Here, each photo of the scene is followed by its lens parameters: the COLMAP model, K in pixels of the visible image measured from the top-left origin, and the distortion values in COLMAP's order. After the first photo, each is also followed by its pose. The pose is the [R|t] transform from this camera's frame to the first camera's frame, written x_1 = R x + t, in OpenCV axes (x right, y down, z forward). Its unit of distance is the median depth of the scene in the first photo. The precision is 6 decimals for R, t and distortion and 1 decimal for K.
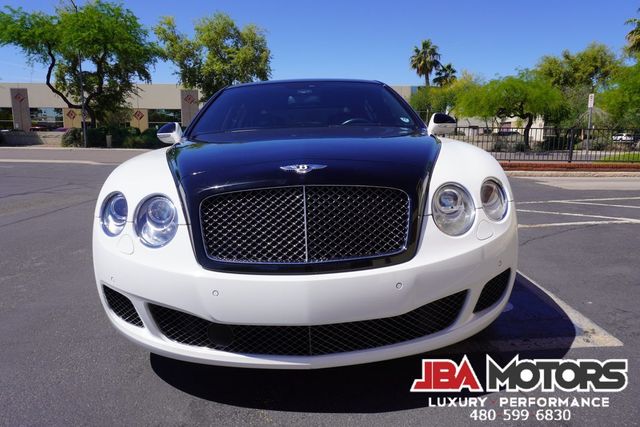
lens RADIAL K [[426.0, 0, 319.9], [0, 426.0, 211.0], [0, 0, 1]] dist [-0.047052, 0.026575]
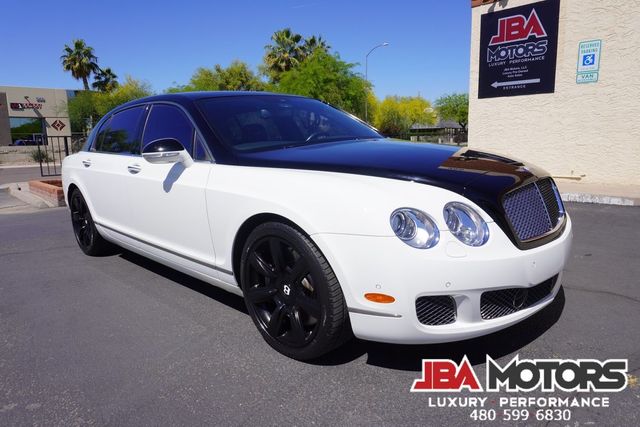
lens RADIAL K [[426.0, 0, 318.1], [0, 426.0, 211.2], [0, 0, 1]] dist [-0.047052, 0.026575]
pose [[0.720707, -0.134151, 0.680136, -0.042727], [0.143910, 0.988677, 0.042513, -0.003455], [-0.678138, 0.067239, 0.731852, 0.012246]]
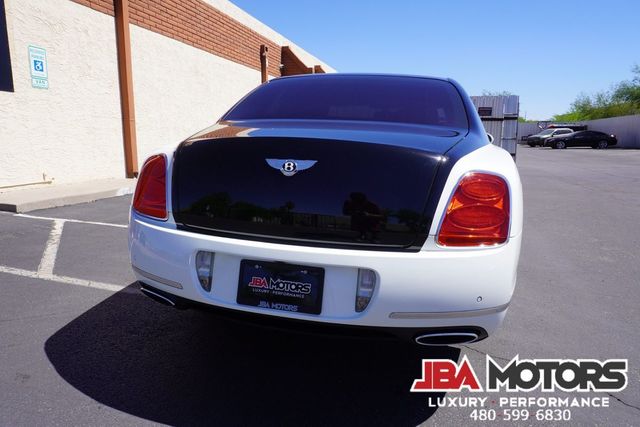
lens RADIAL K [[426.0, 0, 321.1], [0, 426.0, 210.7], [0, 0, 1]] dist [-0.047052, 0.026575]
pose [[-0.965244, -0.041441, 0.258045, -0.012482], [0.046697, 0.944113, 0.326296, -0.026310], [-0.257146, 0.327005, -0.909364, 0.149638]]
